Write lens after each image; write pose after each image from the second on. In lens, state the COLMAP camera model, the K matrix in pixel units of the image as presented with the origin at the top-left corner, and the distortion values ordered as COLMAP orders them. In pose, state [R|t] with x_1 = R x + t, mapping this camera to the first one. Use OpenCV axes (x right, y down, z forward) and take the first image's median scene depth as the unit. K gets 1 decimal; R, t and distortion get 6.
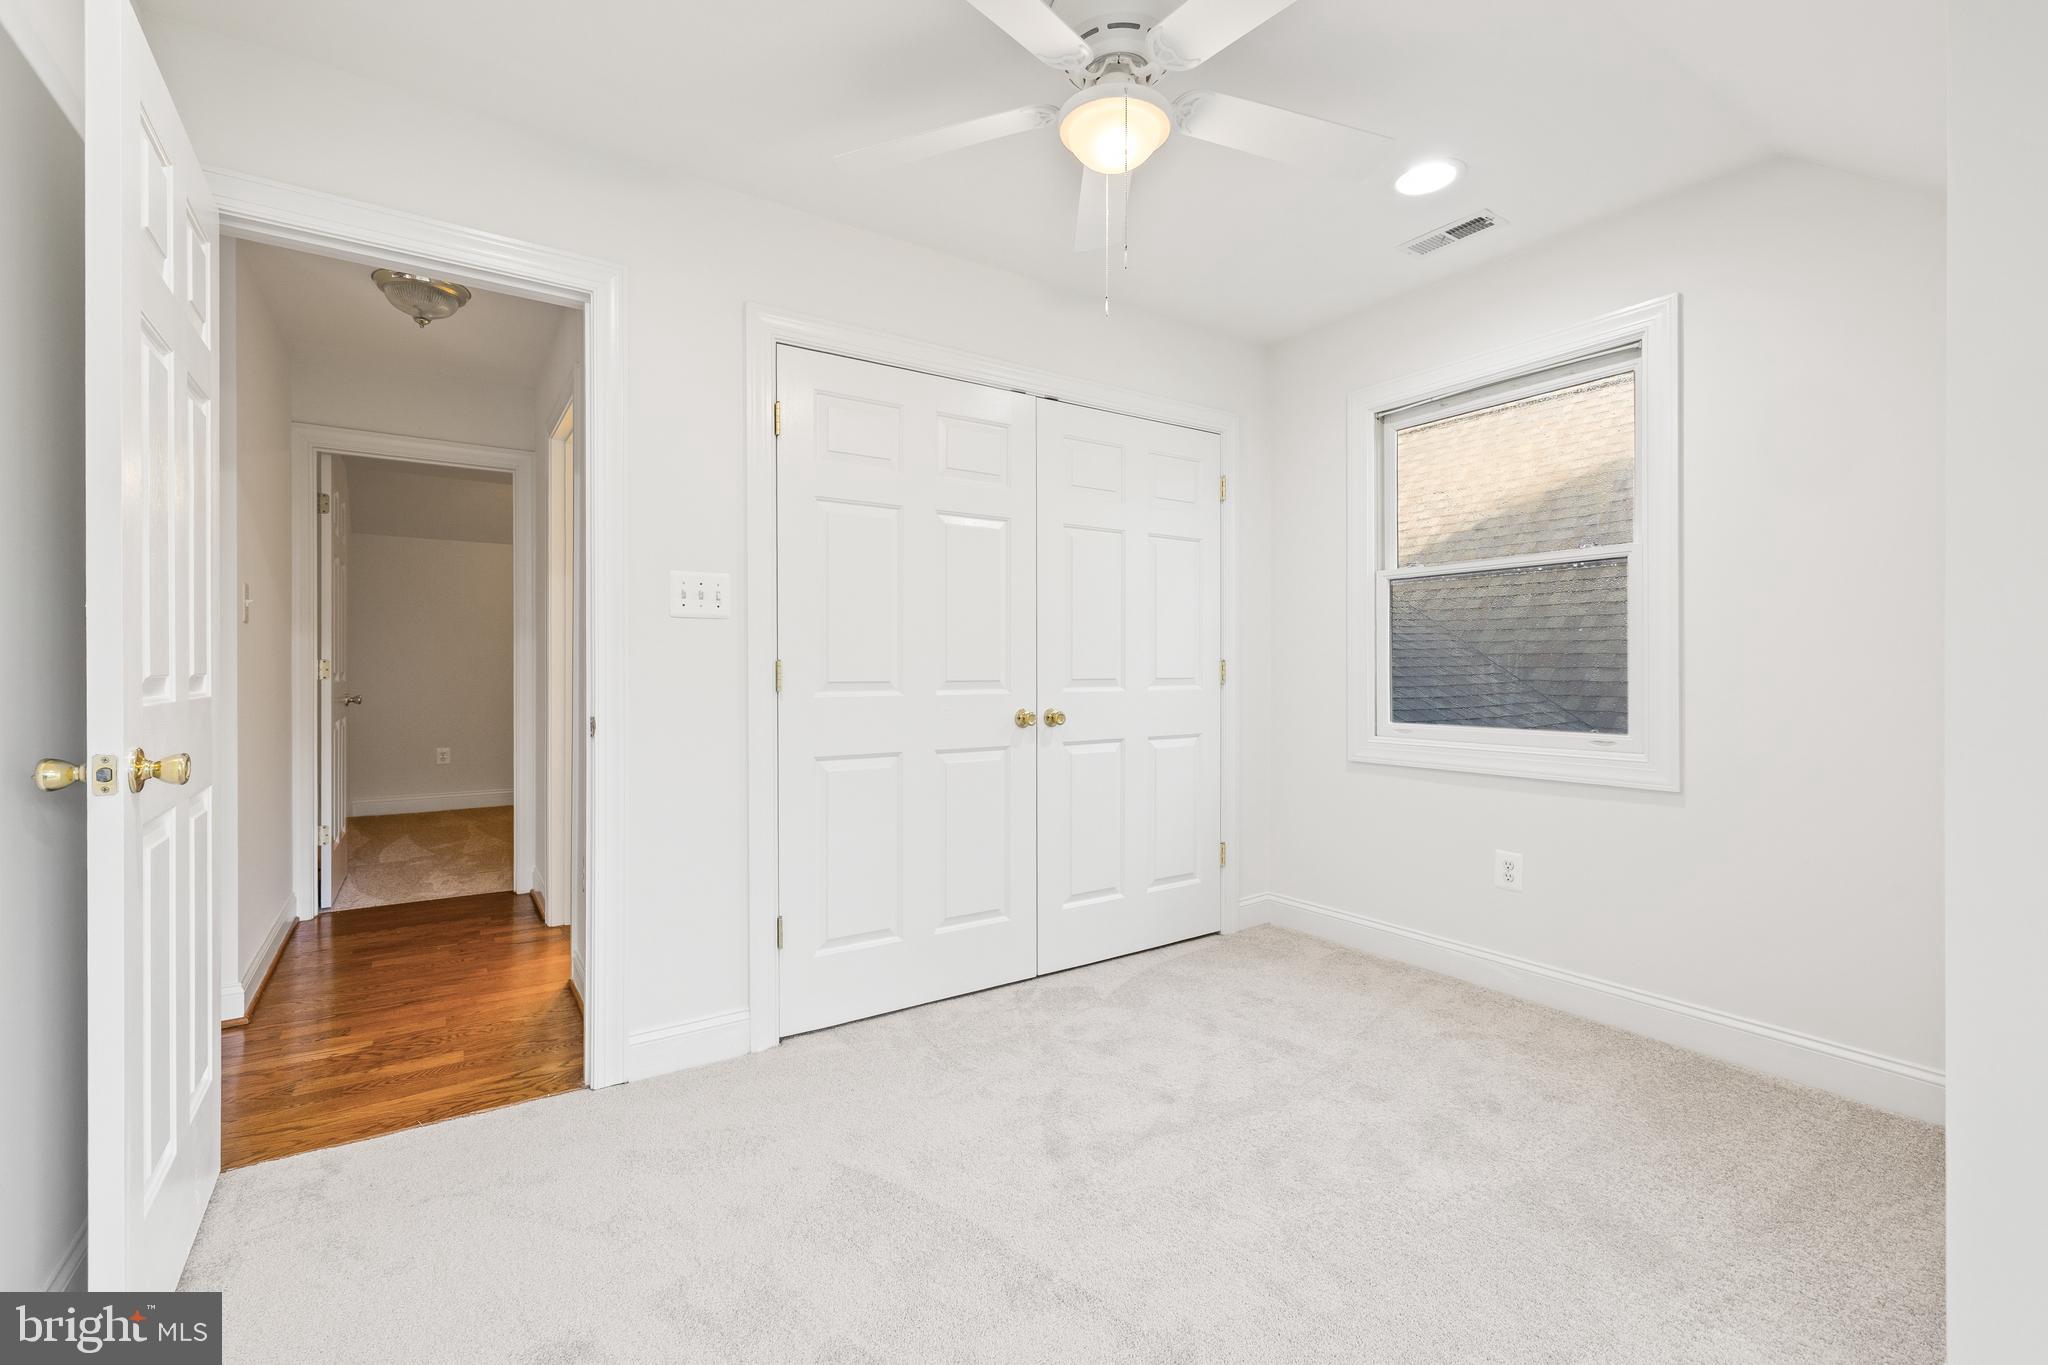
lens RADIAL K [[863.6, 0, 1024.6], [0, 863.6, 668.4], [0, 0, 1]] dist [-0.000506, 0.001485]
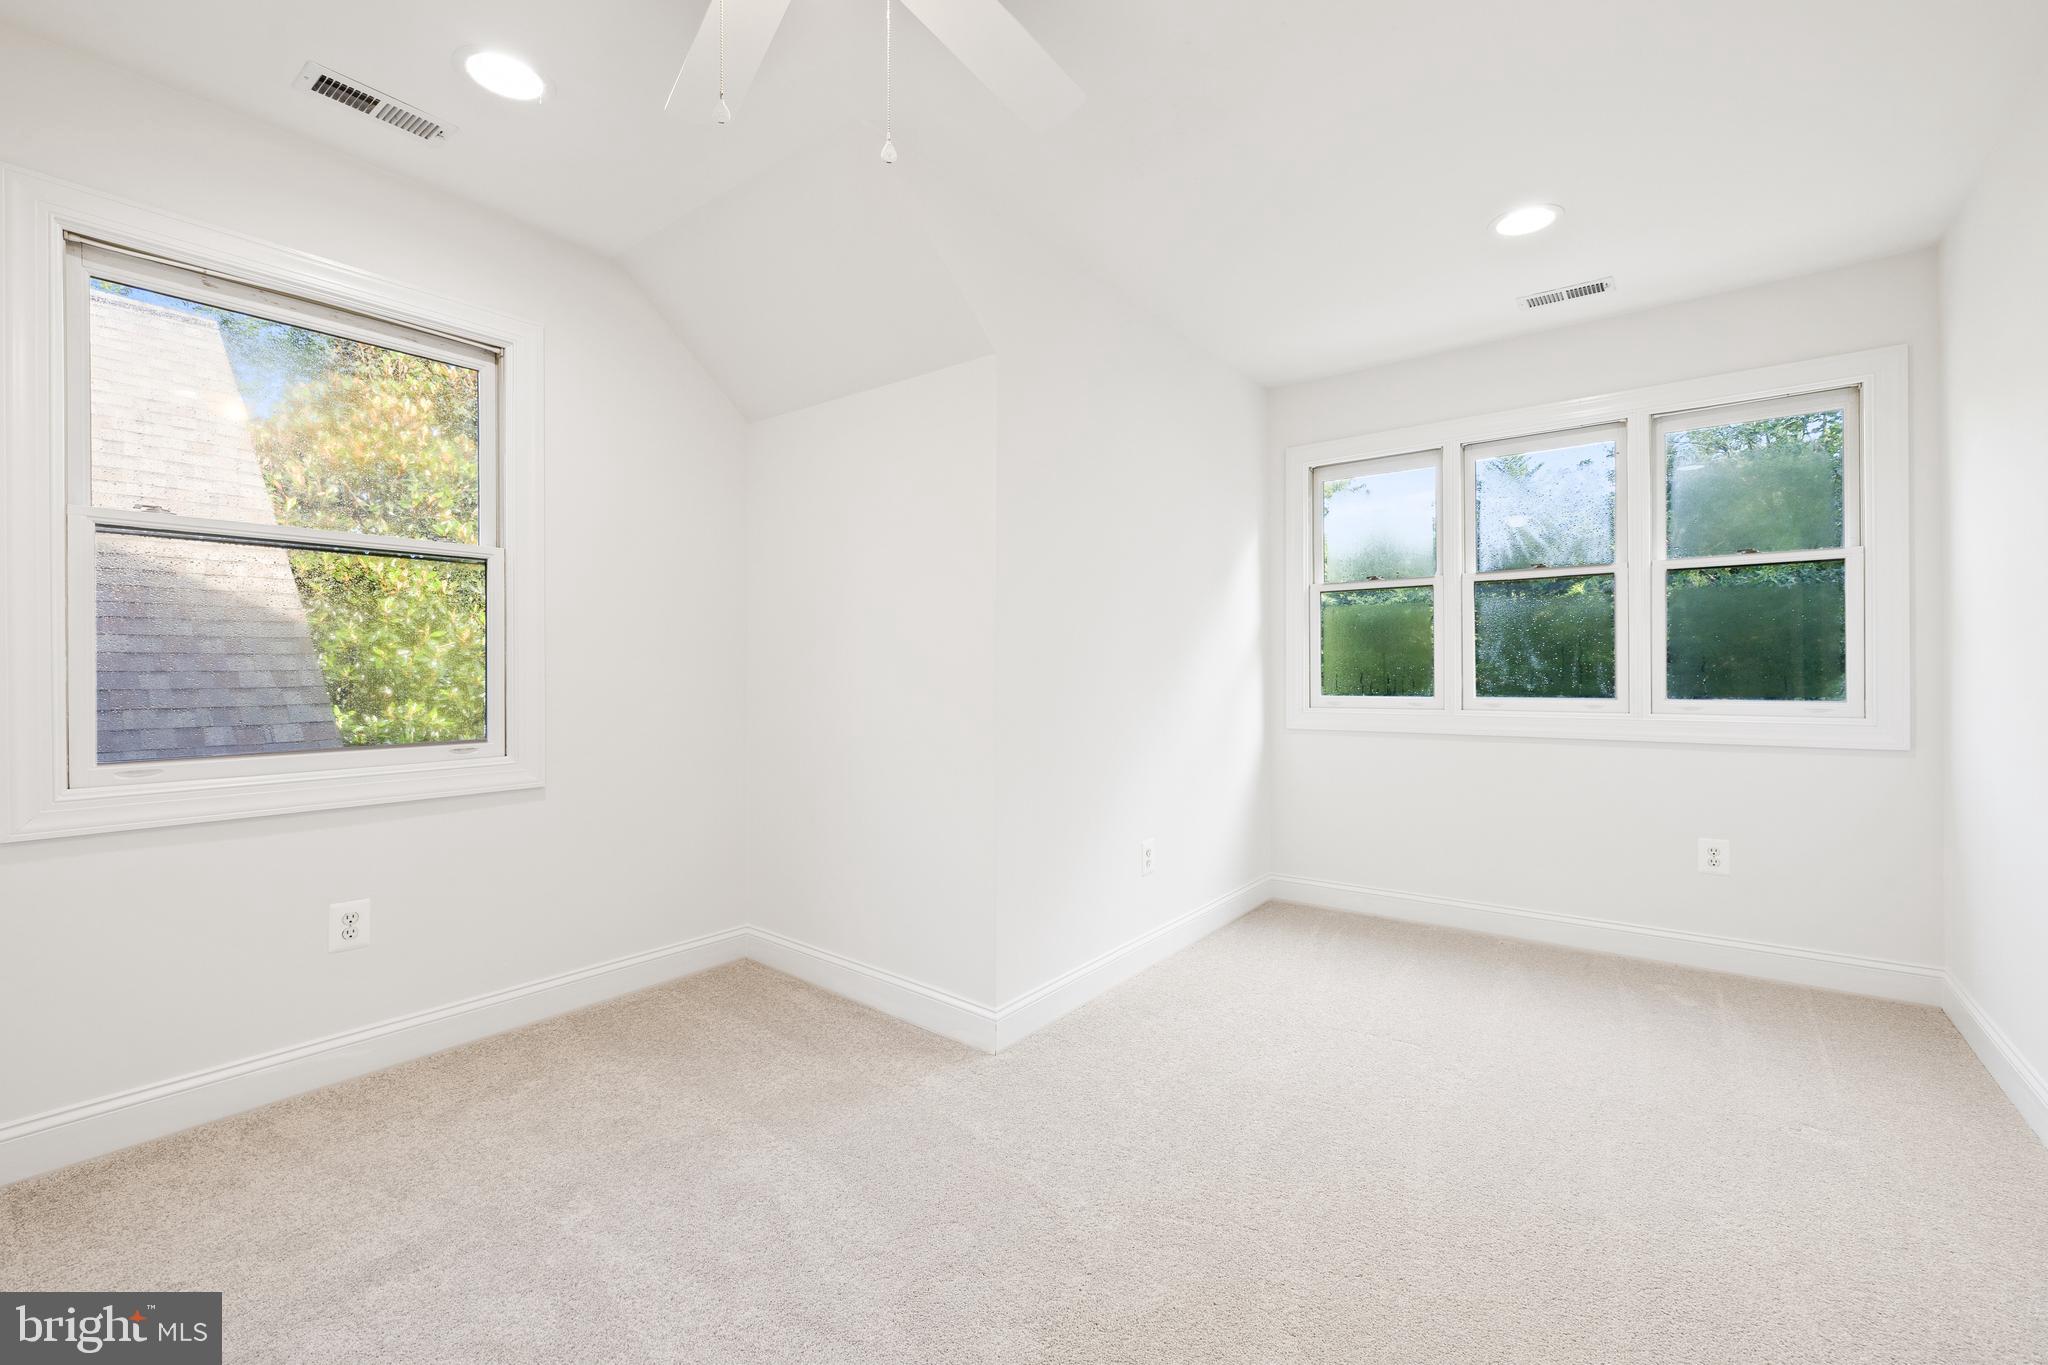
lens RADIAL K [[863.6, 0, 1011.3], [0, 863.6, 676.3], [0, 0, 1]] dist [-0.000506, 0.001485]
pose [[-0.310505, 0.003102, 0.950567, -0.394238], [0.003529, 0.999992, -0.002111, 0.008290], [-0.950565, 0.002699, -0.310514, 0.675198]]
